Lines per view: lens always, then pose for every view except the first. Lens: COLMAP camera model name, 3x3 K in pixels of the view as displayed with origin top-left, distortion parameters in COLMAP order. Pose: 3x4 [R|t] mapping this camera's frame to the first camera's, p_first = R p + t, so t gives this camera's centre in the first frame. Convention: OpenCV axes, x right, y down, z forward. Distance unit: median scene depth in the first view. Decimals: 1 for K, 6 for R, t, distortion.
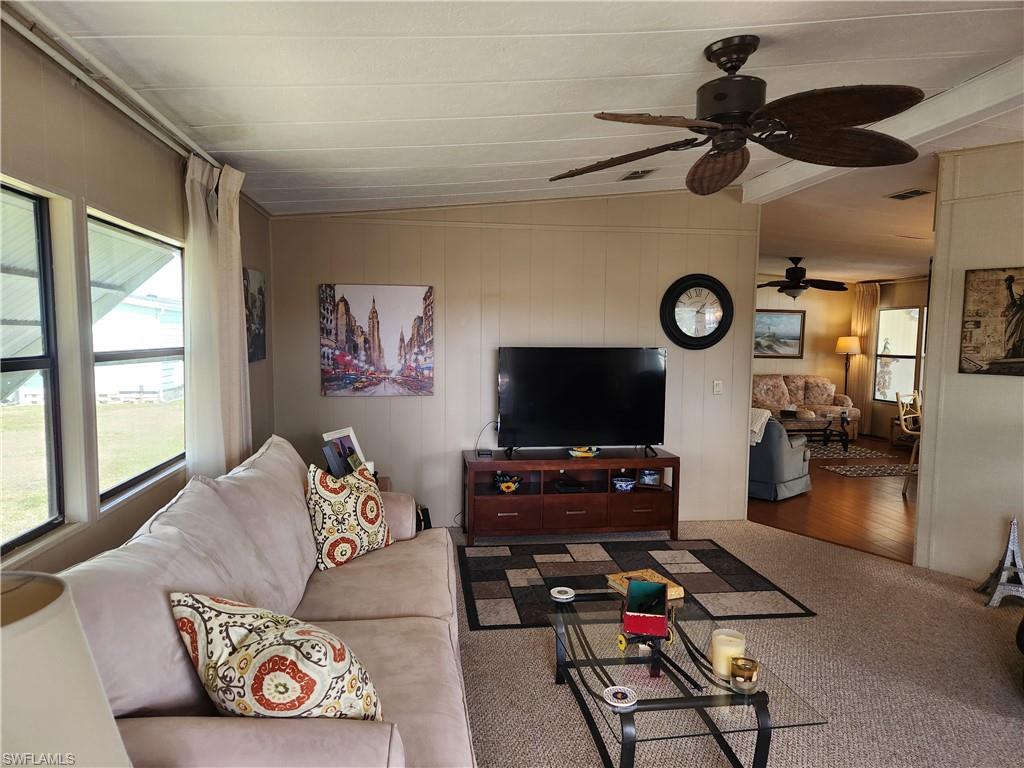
lens RADIAL K [[687.6, 0, 513.2], [0, 687.6, 386.3], [0, 0, 1]] dist [0.078895, -0.002417]
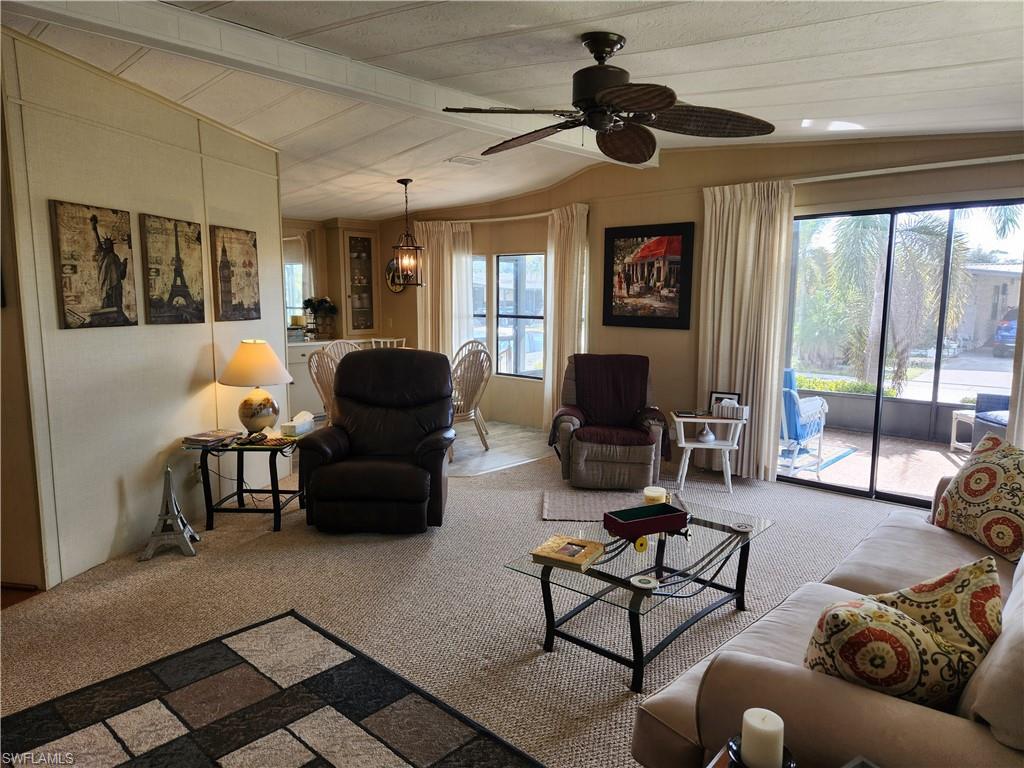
lens RADIAL K [[687.6, 0, 519.5], [0, 687.6, 380.1], [0, 0, 1]] dist [0.078895, -0.002417]
pose [[-0.622661, -0.117379, 0.773638, -0.339683], [0.048348, 0.981025, 0.187757, -0.092183], [-0.780997, 0.154313, -0.605171, 1.136327]]
